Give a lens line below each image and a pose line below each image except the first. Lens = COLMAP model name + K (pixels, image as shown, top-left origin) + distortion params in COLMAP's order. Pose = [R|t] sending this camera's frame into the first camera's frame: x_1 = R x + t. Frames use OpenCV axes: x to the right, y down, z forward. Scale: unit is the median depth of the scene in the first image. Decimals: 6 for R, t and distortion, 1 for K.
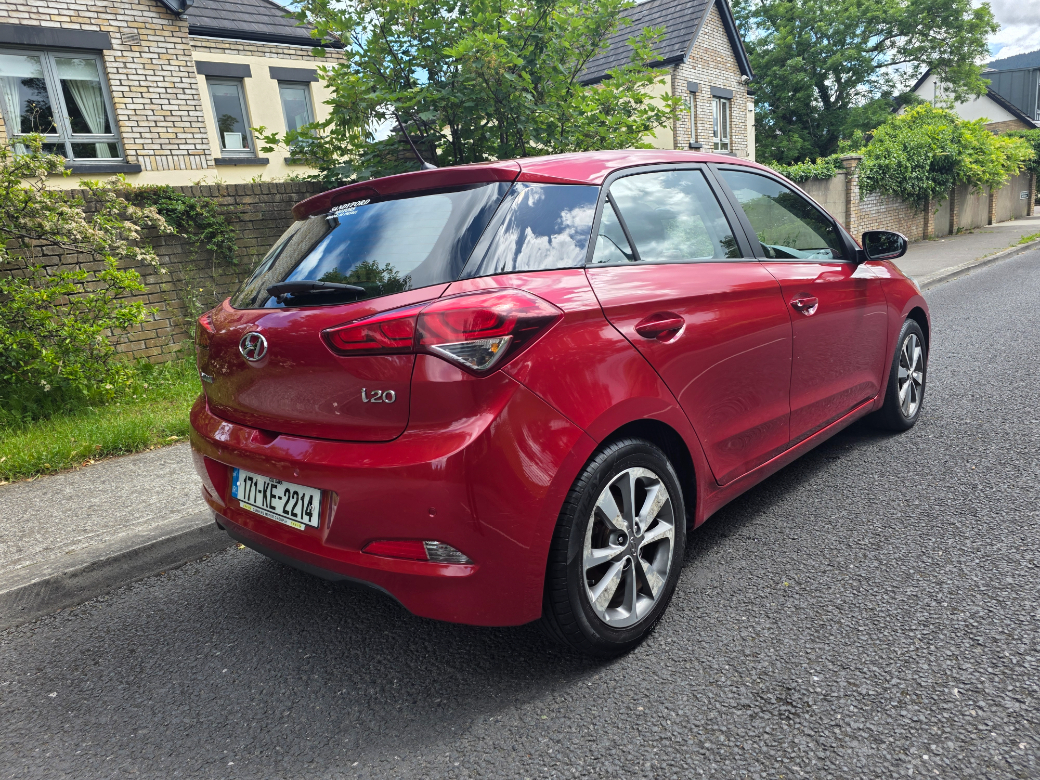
lens RADIAL K [[748.1, 0, 520.0], [0, 748.1, 390.0], [0, 0, 1]] dist [0.006803, 0.007773]
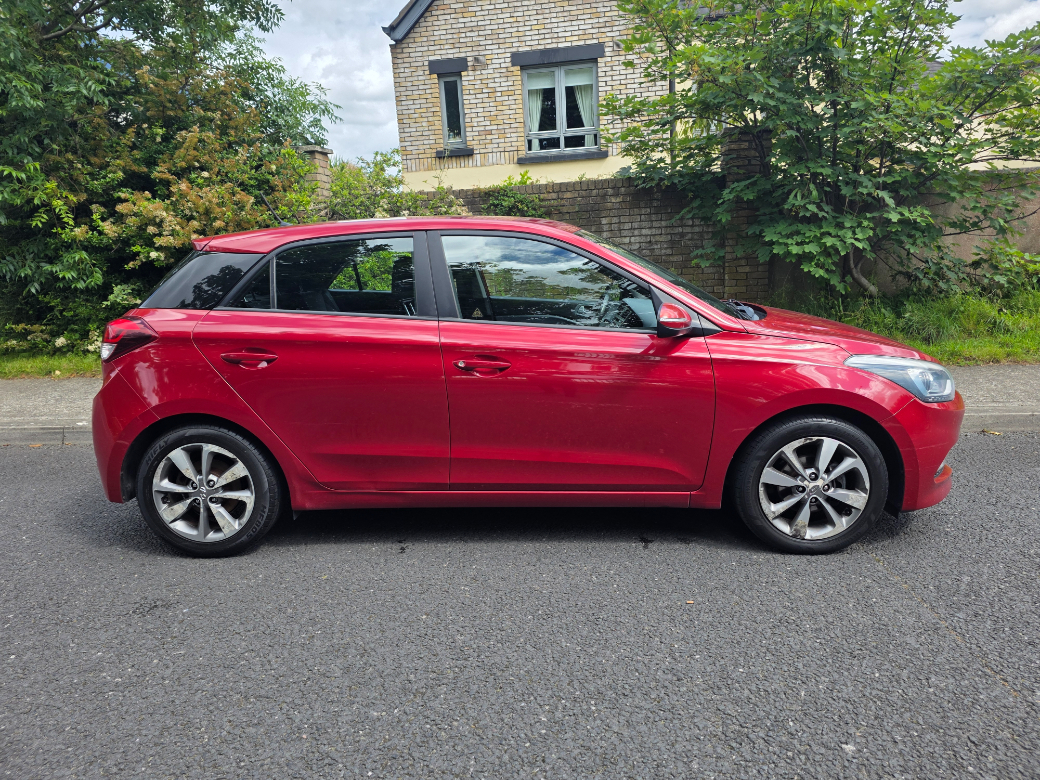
lens RADIAL K [[748.1, 0, 520.0], [0, 748.1, 390.0], [0, 0, 1]] dist [0.006803, 0.007773]
pose [[0.621777, 0.228243, -0.749199, 1.370559], [-0.173107, 0.972985, 0.152754, -0.284963], [0.763824, 0.034712, 0.644490, 0.410147]]
